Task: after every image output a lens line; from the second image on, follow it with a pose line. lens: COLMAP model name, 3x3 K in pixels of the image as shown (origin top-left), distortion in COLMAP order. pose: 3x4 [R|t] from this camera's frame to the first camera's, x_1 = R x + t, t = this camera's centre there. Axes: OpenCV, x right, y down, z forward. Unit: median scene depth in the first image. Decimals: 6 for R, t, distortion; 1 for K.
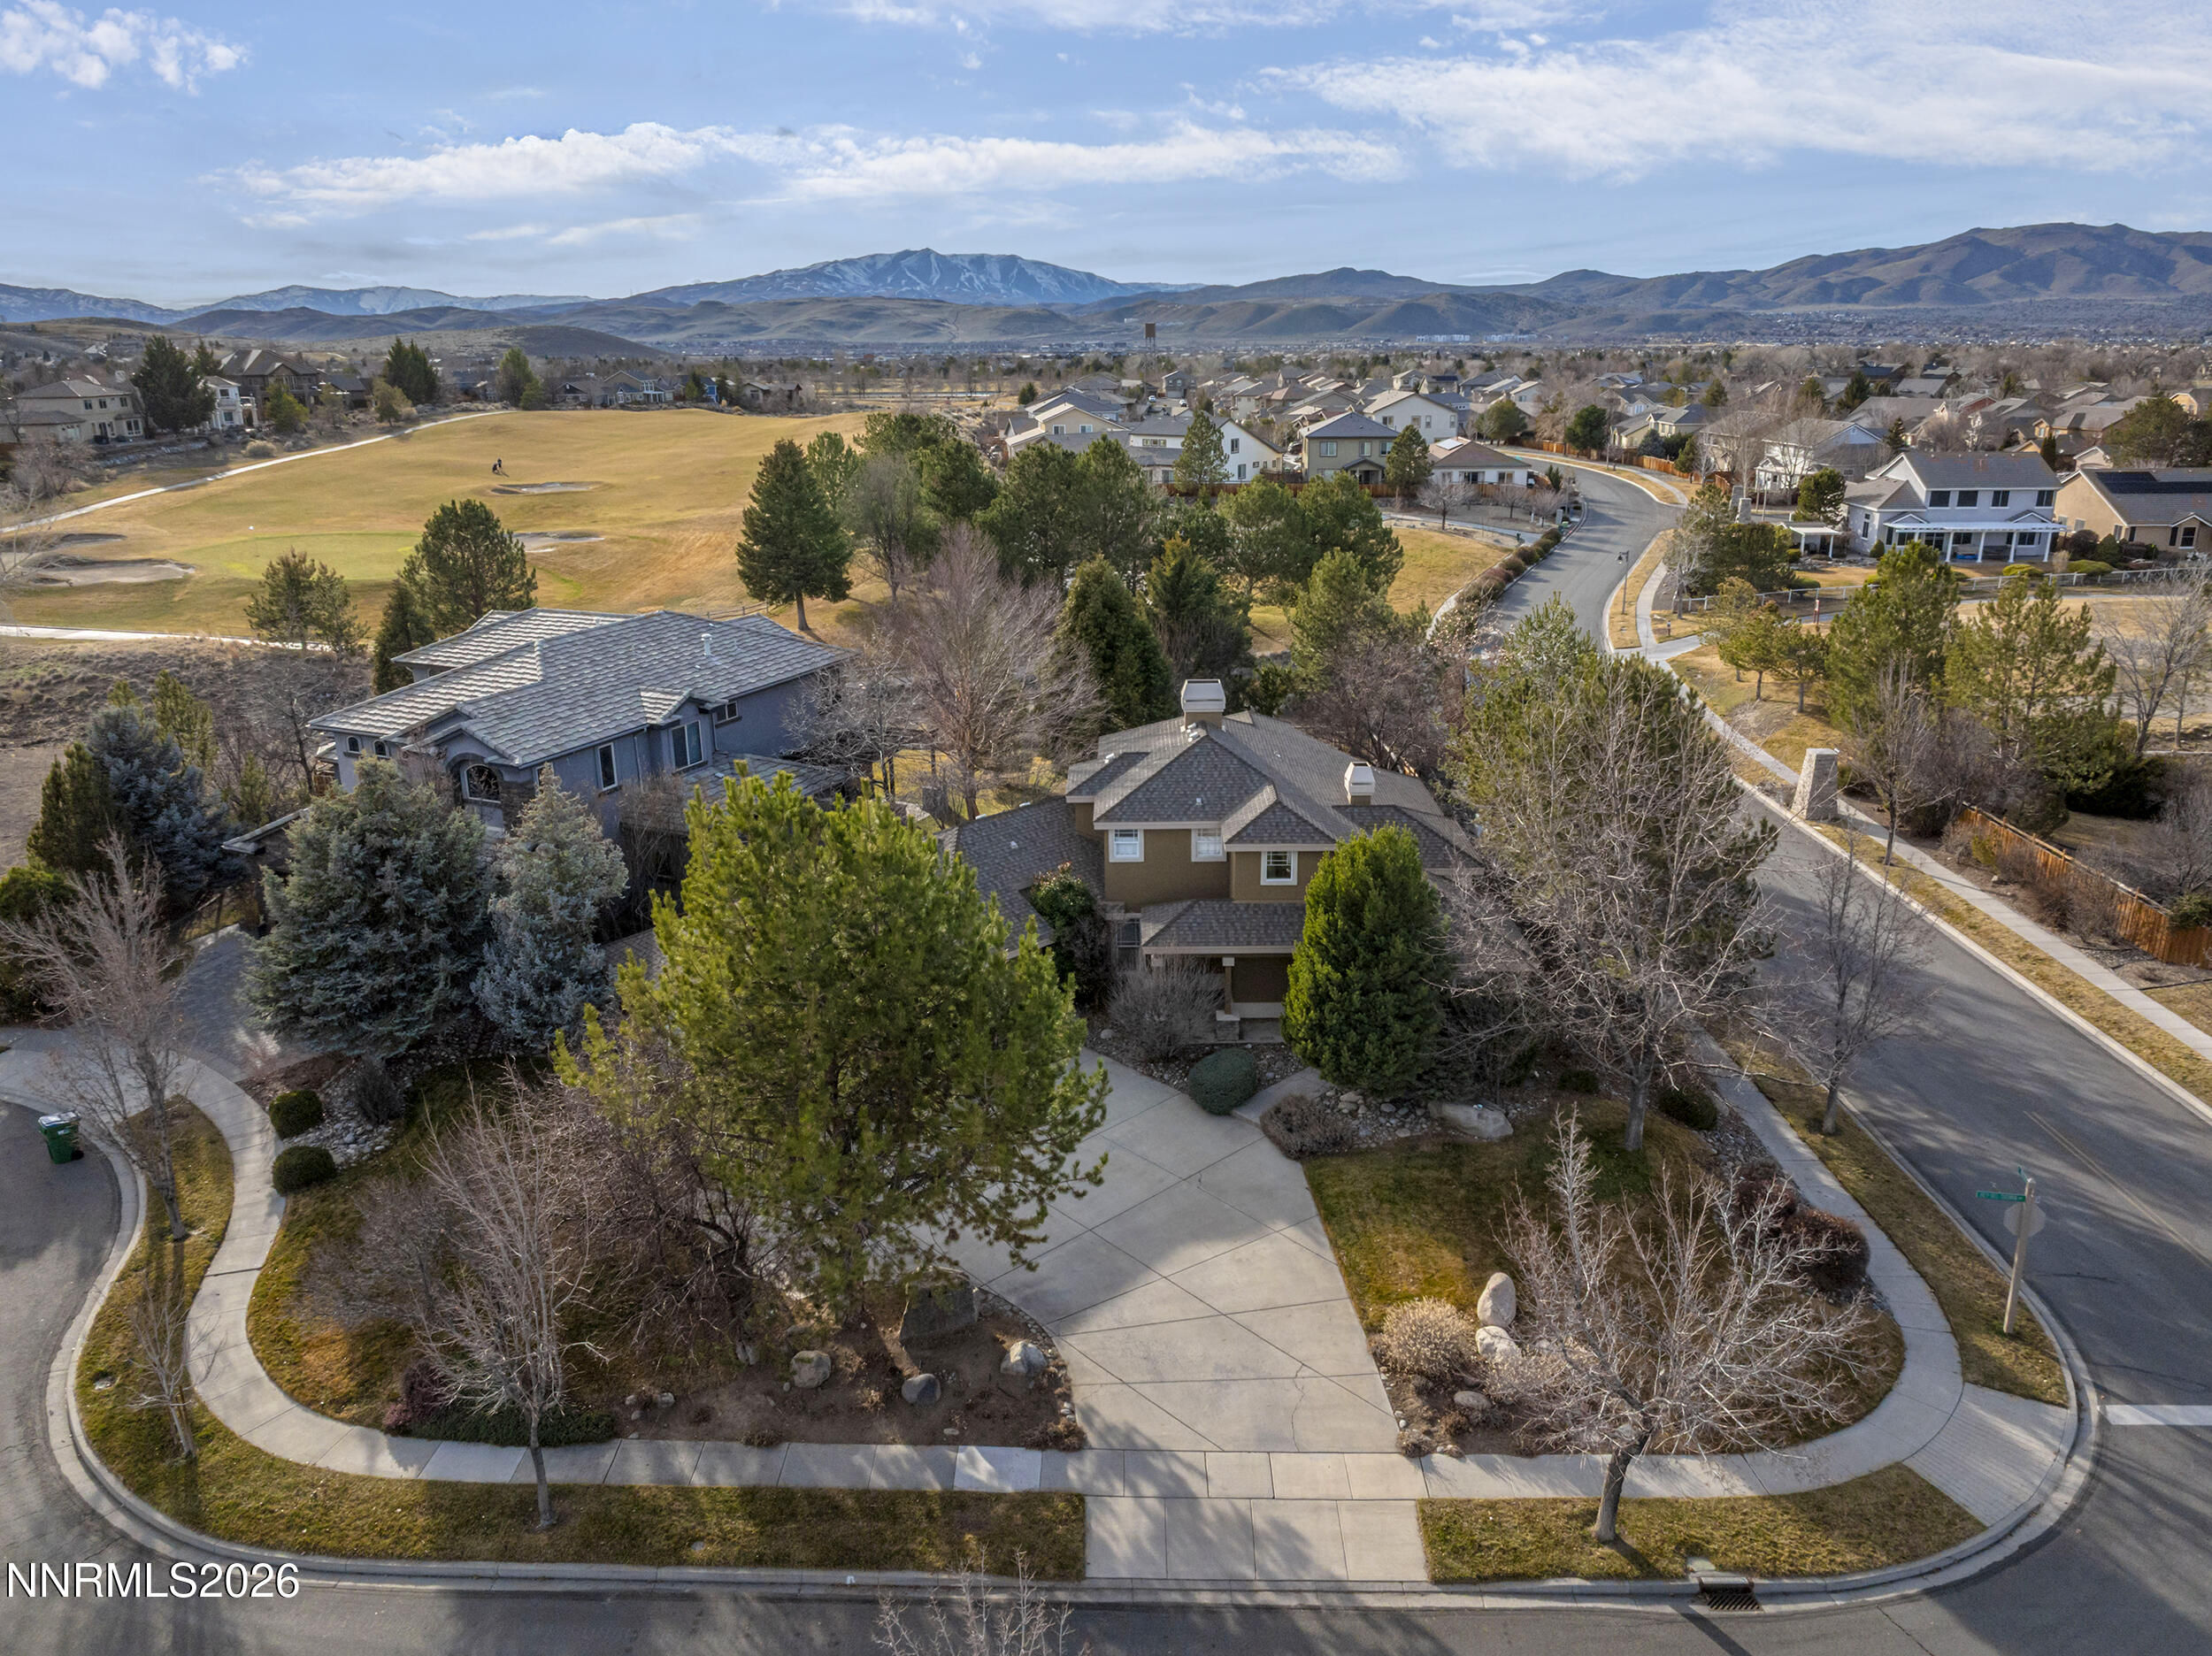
lens RADIAL K [[1568.9, 0, 1108.9], [0, 1568.9, 826.5], [0, 0, 1]] dist [-0.027705, 0.011081]
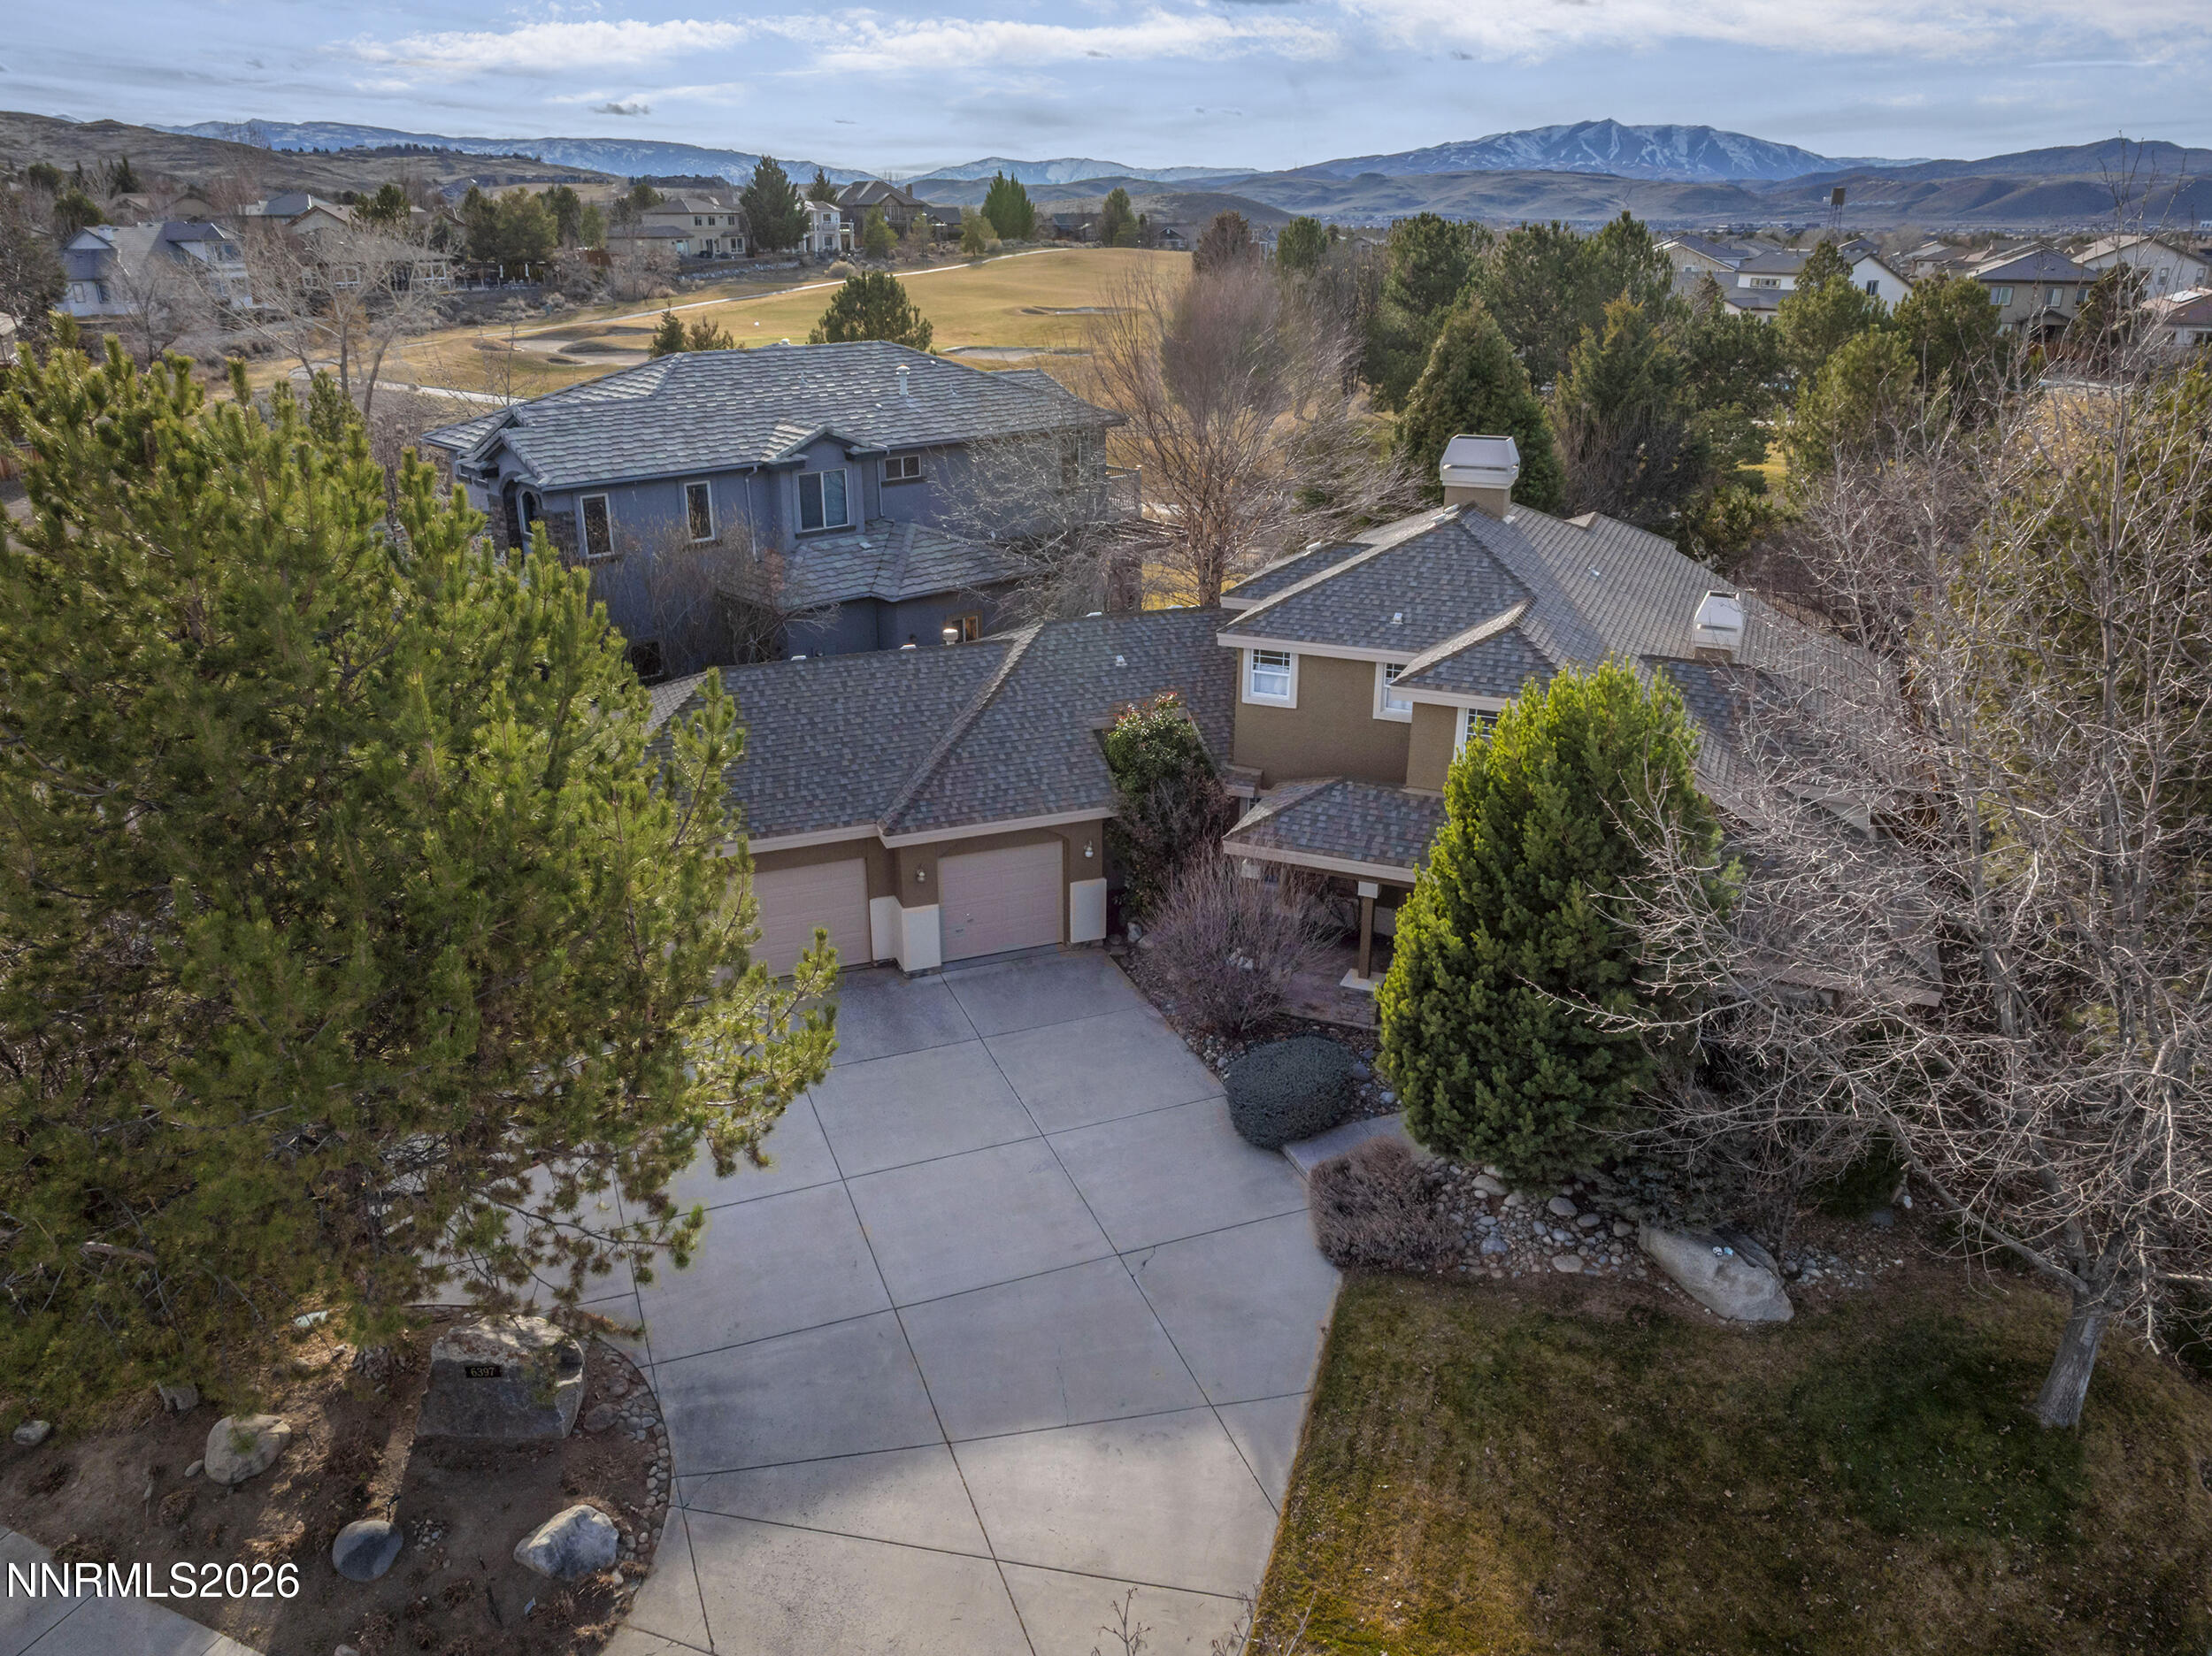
lens RADIAL K [[1580.9, 0, 1093.5], [0, 1580.9, 840.7], [0, 0, 1]] dist [-0.035554, 0.022566]
pose [[0.921584, 0.152753, -0.356861, 0.166743], [-0.124843, 0.987111, 0.100127, 0.020394], [0.367556, -0.047724, 0.928776, 0.375001]]
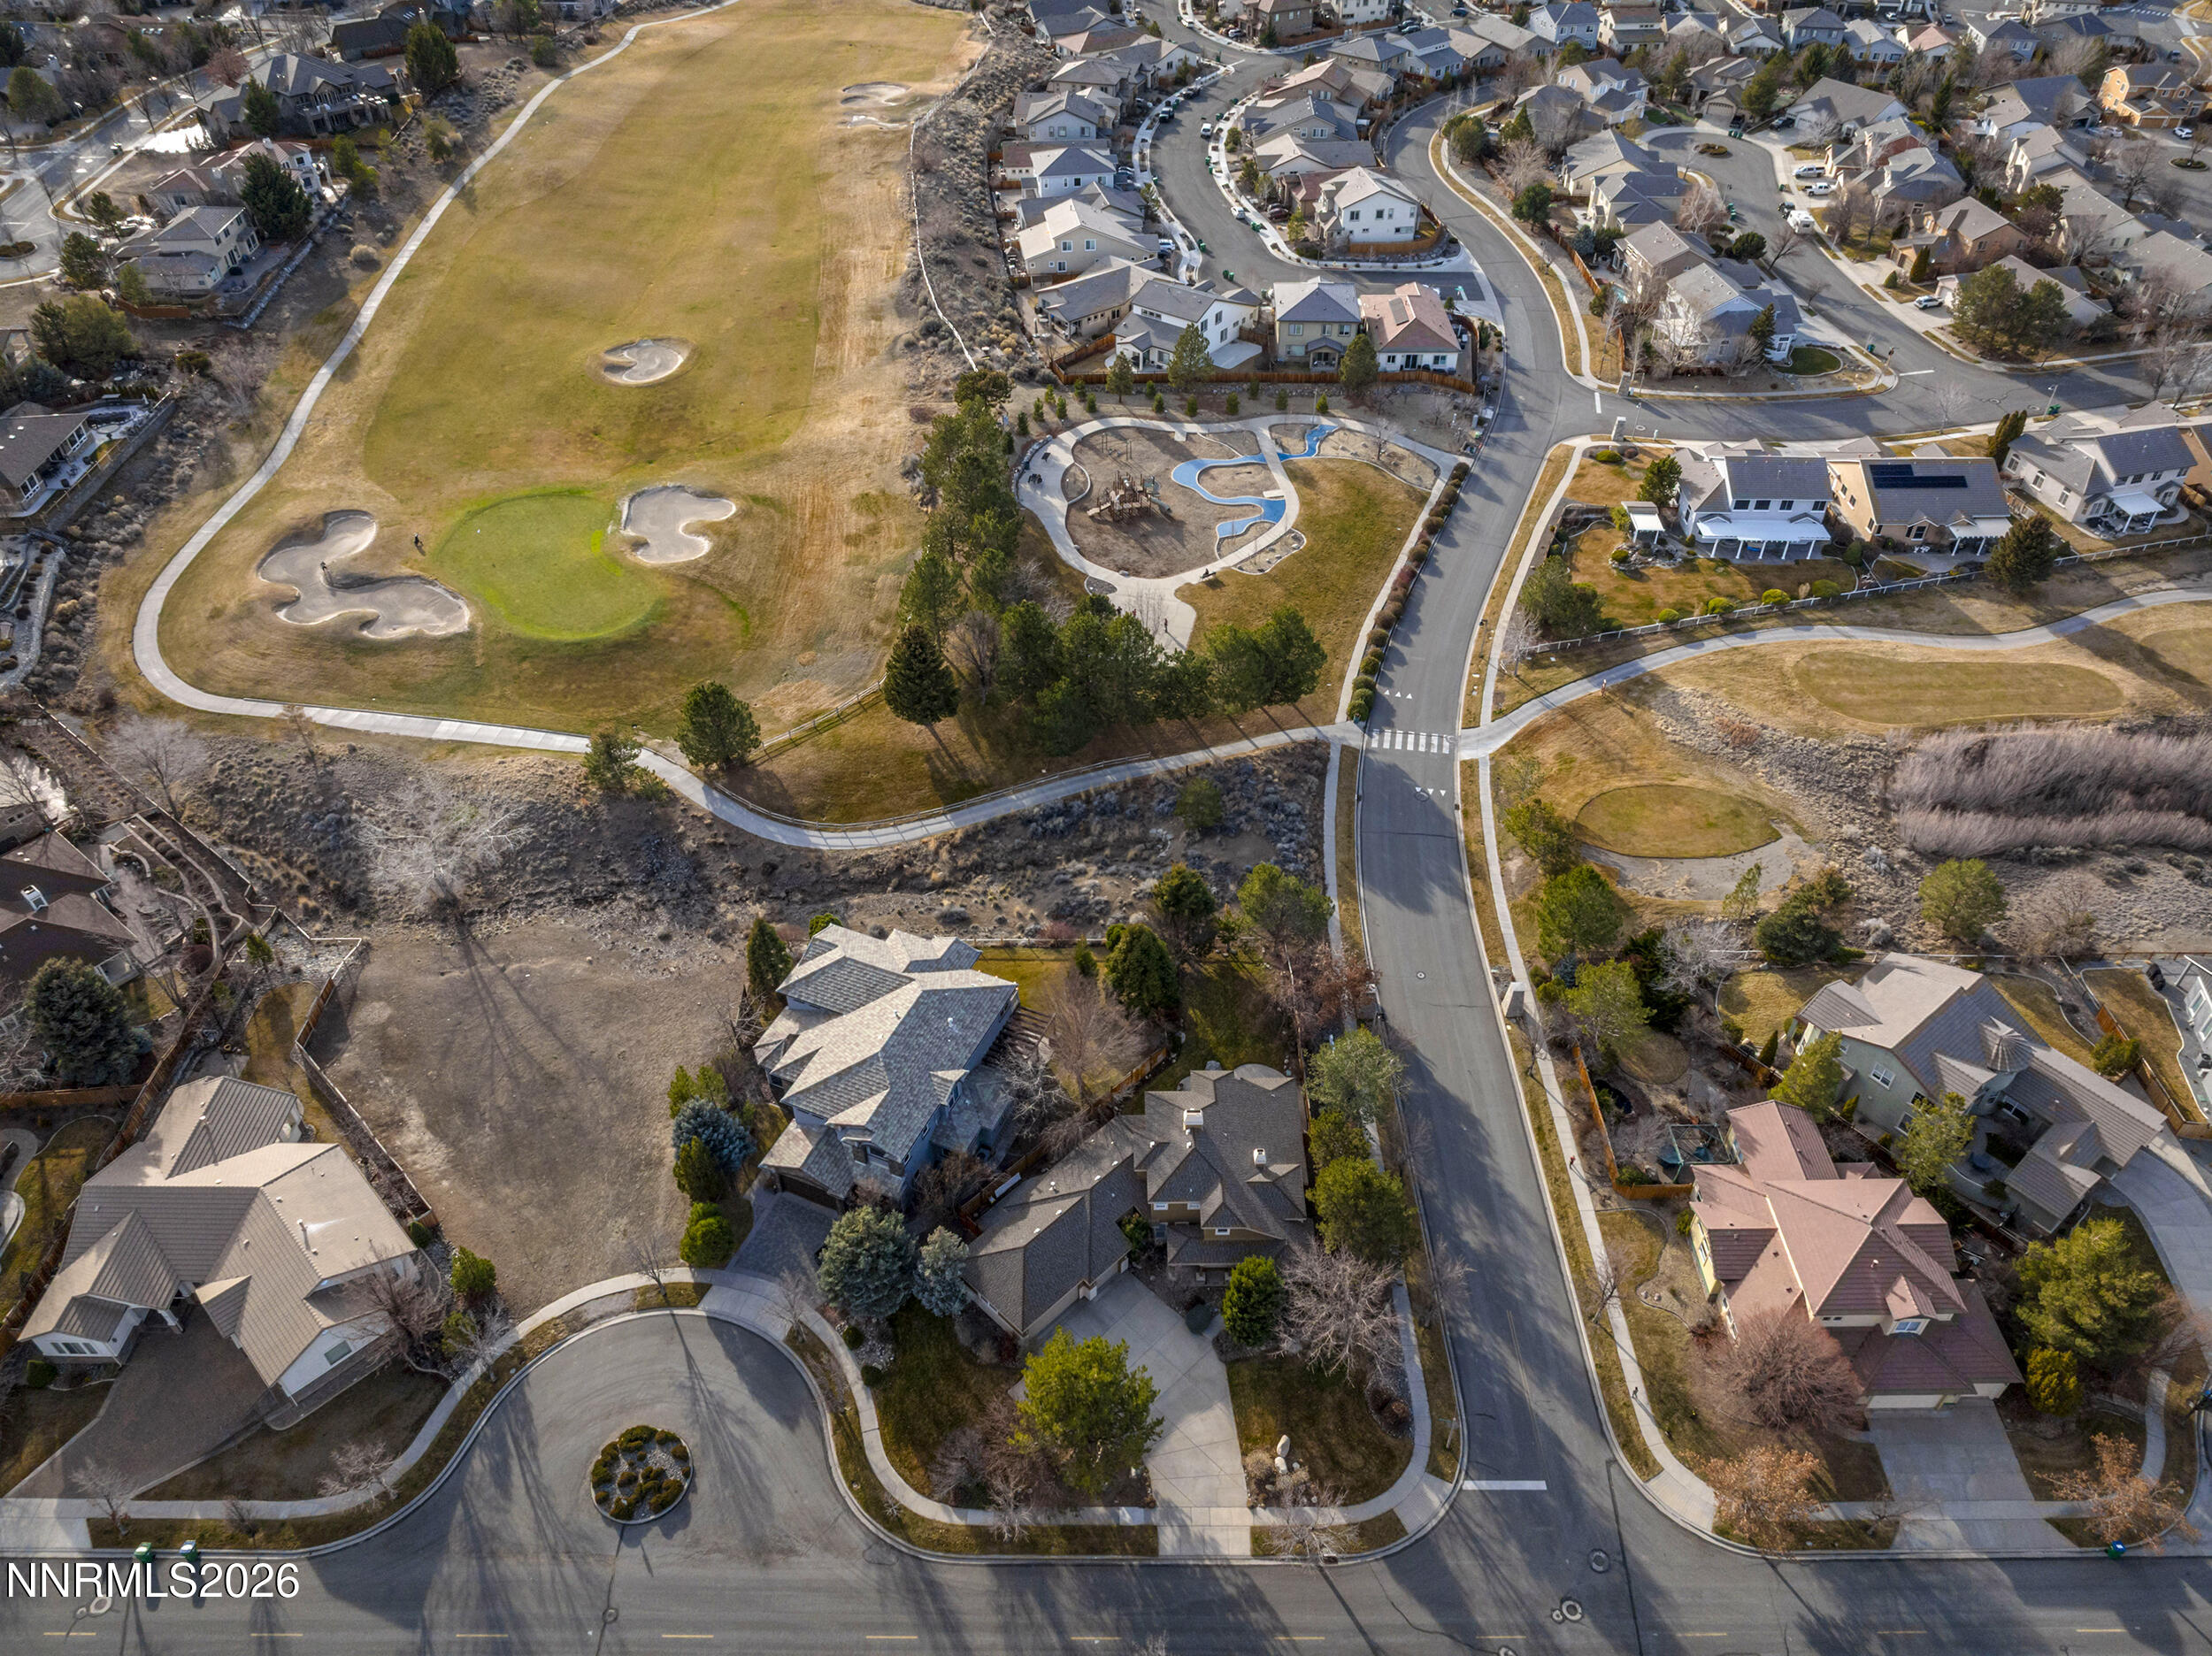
lens RADIAL K [[1541.8, 0, 1106.0], [0, 1541.8, 828.0], [0, 0, 1]] dist [-0.028954, 0.005561]
pose [[0.999859, -0.005881, 0.015747, -0.101534], [-0.000926, 0.916100, 0.400949, -1.389691], [-0.016784, -0.400907, 0.915965, -0.890293]]
